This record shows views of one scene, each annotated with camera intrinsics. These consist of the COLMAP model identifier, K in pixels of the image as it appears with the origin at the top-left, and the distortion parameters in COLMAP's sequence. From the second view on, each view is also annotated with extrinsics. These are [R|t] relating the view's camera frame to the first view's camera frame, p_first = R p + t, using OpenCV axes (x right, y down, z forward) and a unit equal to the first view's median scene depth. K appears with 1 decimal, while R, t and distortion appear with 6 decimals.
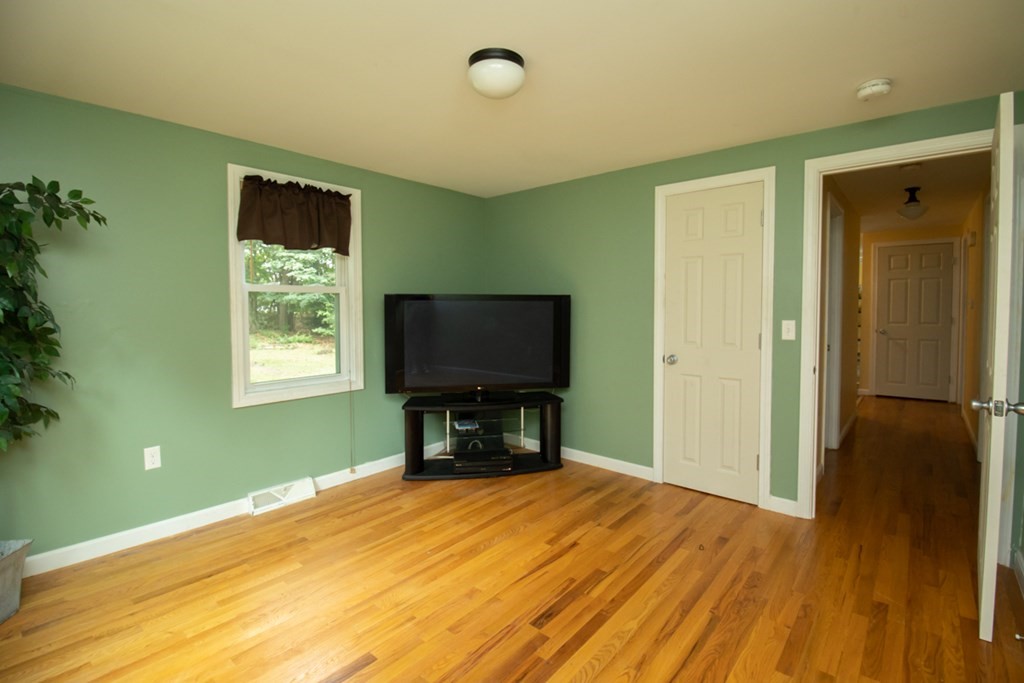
lens RADIAL K [[474.9, 0, 515.3], [0, 474.9, 324.7], [0, 0, 1]] dist [-0.001264, -0.013590]
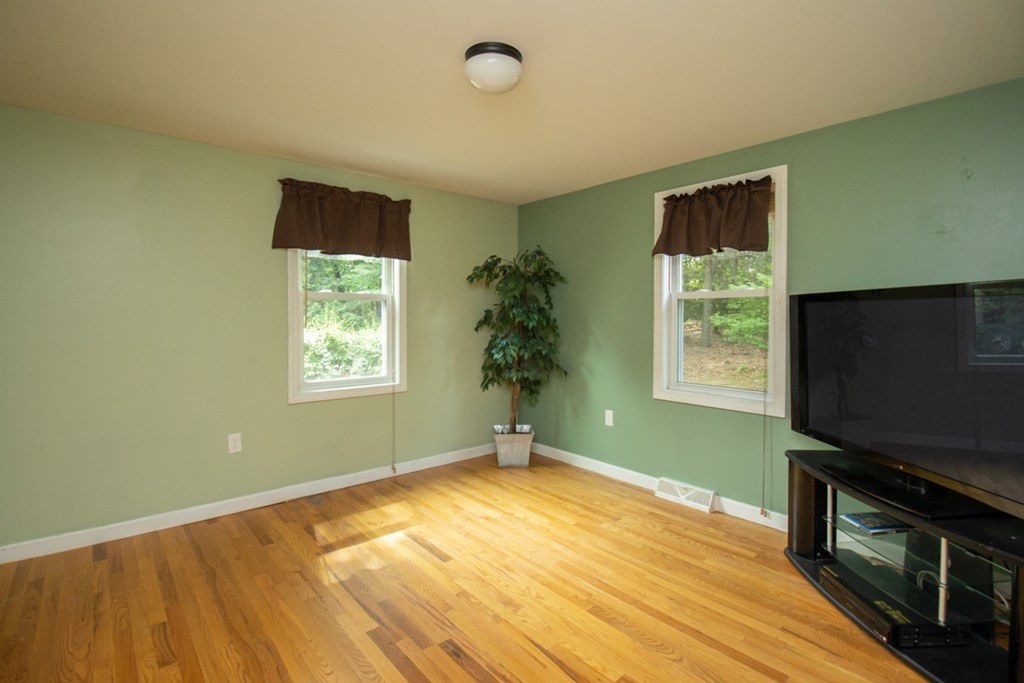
lens RADIAL K [[474.9, 0, 515.3], [0, 474.9, 324.7], [0, 0, 1]] dist [-0.001264, -0.013590]
pose [[-0.143183, 0.016655, -0.989556, 0.622593], [-0.042207, 0.998846, 0.022919, -0.019995], [0.988796, 0.045048, -0.142315, 0.813114]]
